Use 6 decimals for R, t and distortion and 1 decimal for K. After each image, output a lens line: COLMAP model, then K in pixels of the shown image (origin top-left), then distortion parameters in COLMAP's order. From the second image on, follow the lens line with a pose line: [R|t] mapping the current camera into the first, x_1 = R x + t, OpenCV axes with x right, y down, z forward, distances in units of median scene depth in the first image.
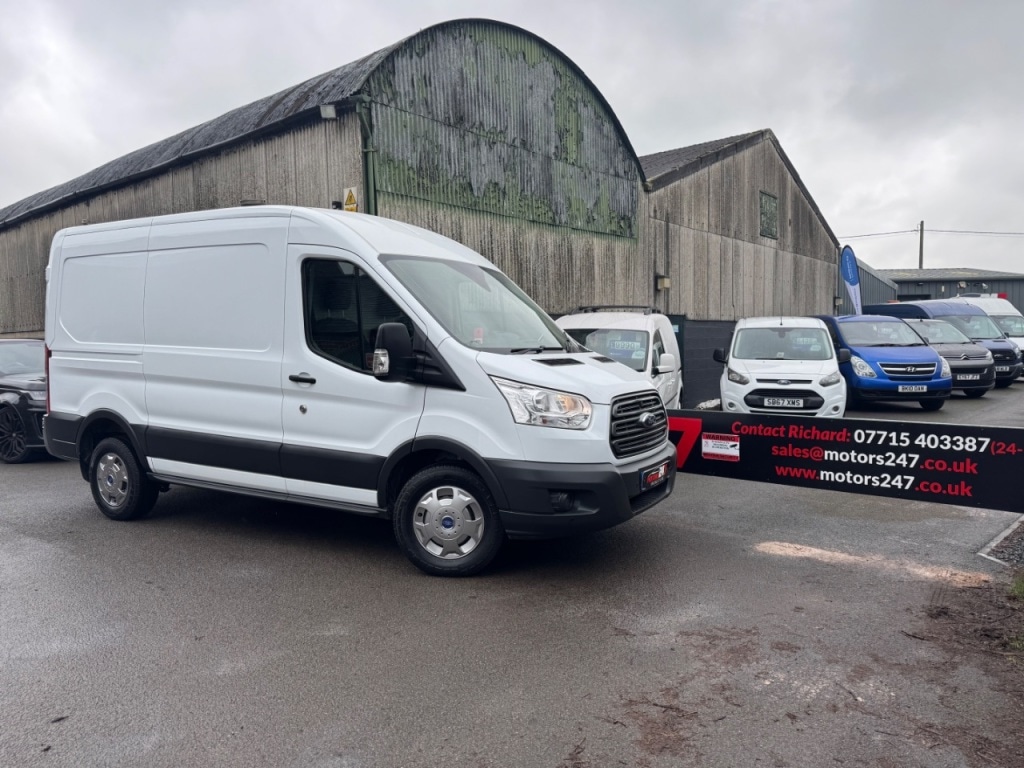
lens RADIAL K [[720.0, 0, 514.1], [0, 720.0, 390.3], [0, 0, 1]] dist [0.052144, -0.059785]
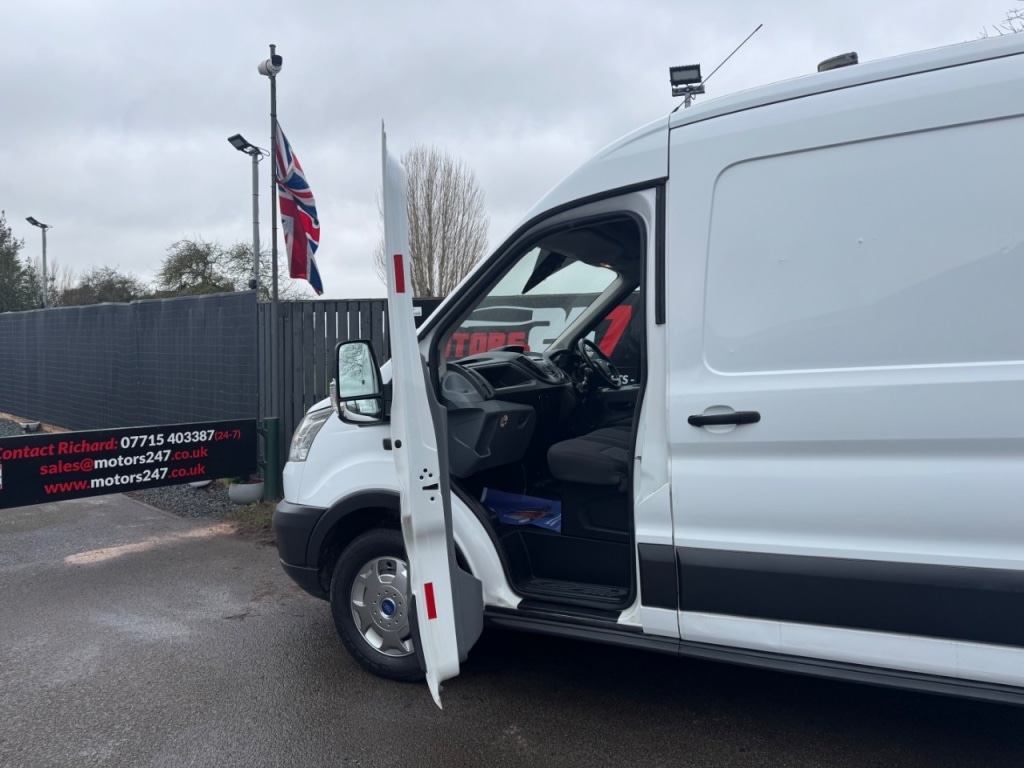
lens RADIAL K [[720.0, 0, 518.4], [0, 720.0, 385.1], [0, 0, 1]] dist [0.052144, -0.059785]
pose [[-0.038732, -0.035459, 0.998620, -0.599138], [0.053453, 0.997866, 0.037506, -0.032737], [-0.997819, 0.054831, -0.036754, 0.341295]]
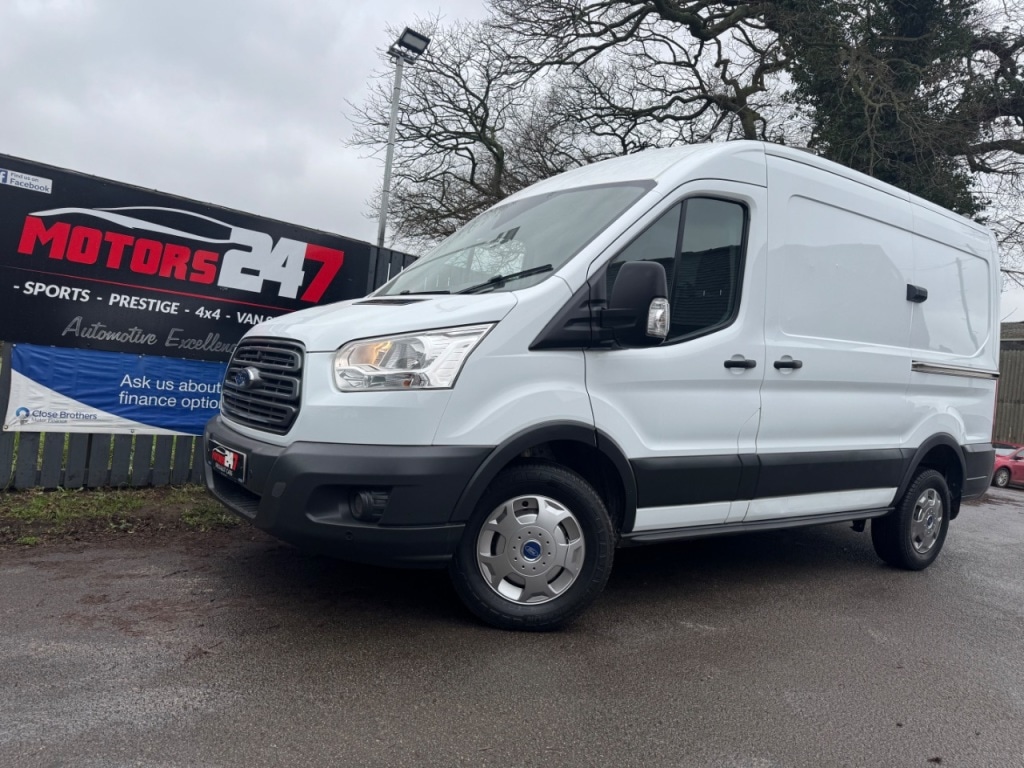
lens RADIAL K [[720.0, 0, 513.1], [0, 720.0, 382.1], [0, 0, 1]] dist [0.052144, -0.059785]
pose [[-0.900401, -0.084215, 0.426833, -0.233100], [-0.072057, 0.996403, 0.044588, 0.014063], [-0.429053, 0.009390, -0.903231, 0.883886]]
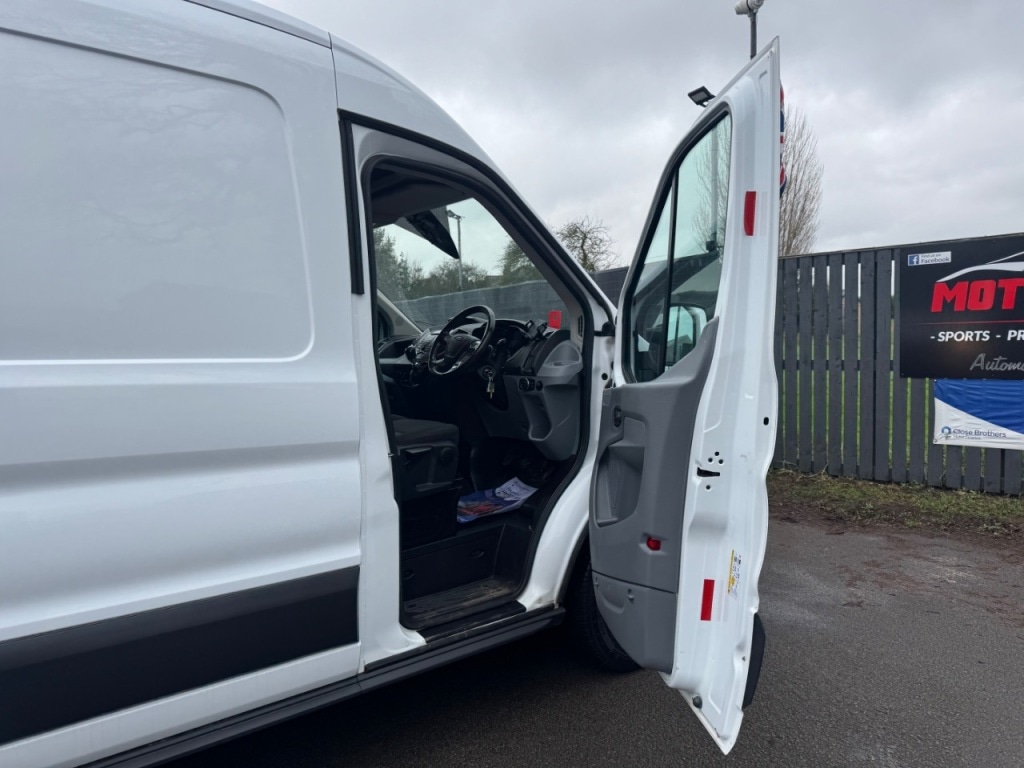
lens RADIAL K [[720.0, 0, 508.3], [0, 720.0, 389.3], [0, 0, 1]] dist [0.052144, -0.059785]
pose [[0.366269, -0.080367, 0.927032, -0.573028], [0.085739, 0.994940, 0.052379, -0.040308], [-0.926550, 0.060298, 0.371306, 0.623622]]
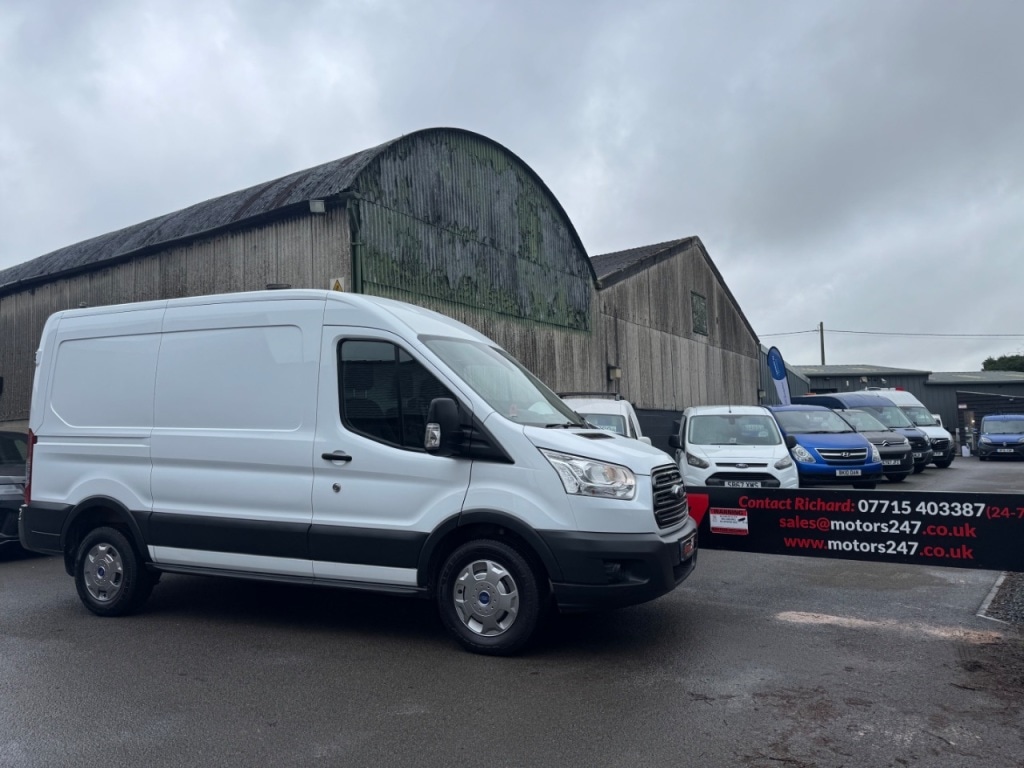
lens RADIAL K [[720.0, 0, 514.1], [0, 720.0, 383.5], [0, 0, 1]] dist [0.052144, -0.059785]
pose [[0.993500, 0.000459, 0.113833, -0.133158], [0.015652, 0.989943, -0.140595, 0.022707], [-0.112752, 0.141463, 0.983502, -0.018932]]
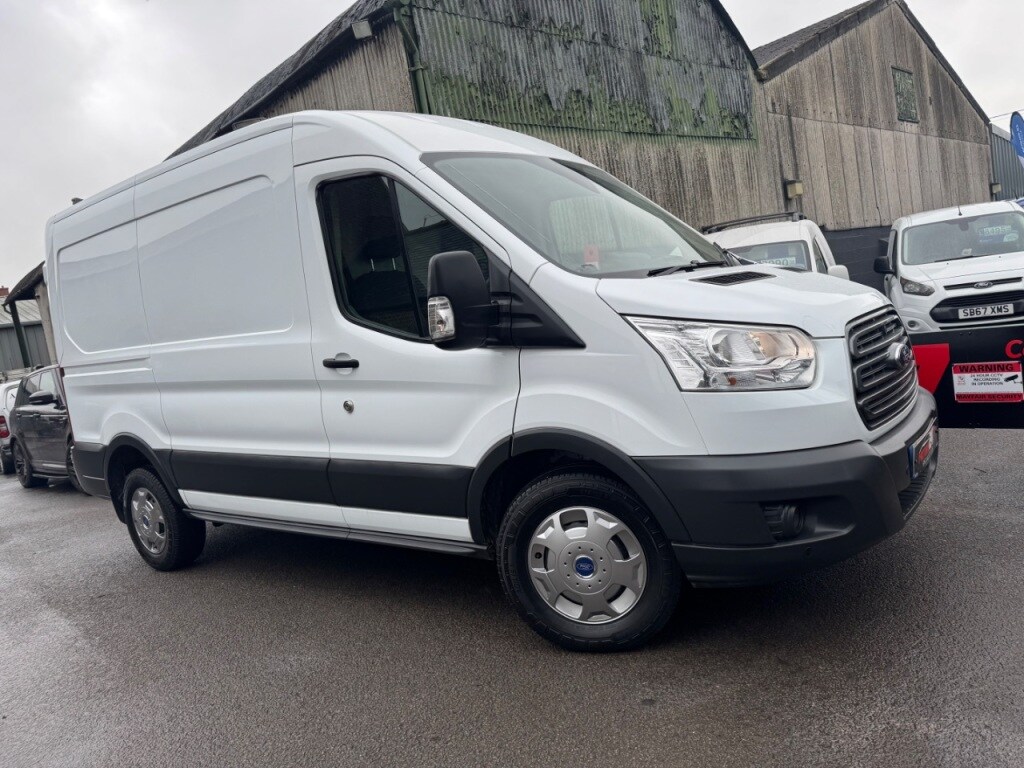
lens RADIAL K [[720.0, 0, 518.2], [0, 720.0, 383.3], [0, 0, 1]] dist [0.052144, -0.059785]
pose [[0.981914, -0.126134, -0.141192, -0.030380], [0.132097, 0.990666, 0.033646, 0.001976], [0.135630, -0.051688, 0.989410, 0.288239]]
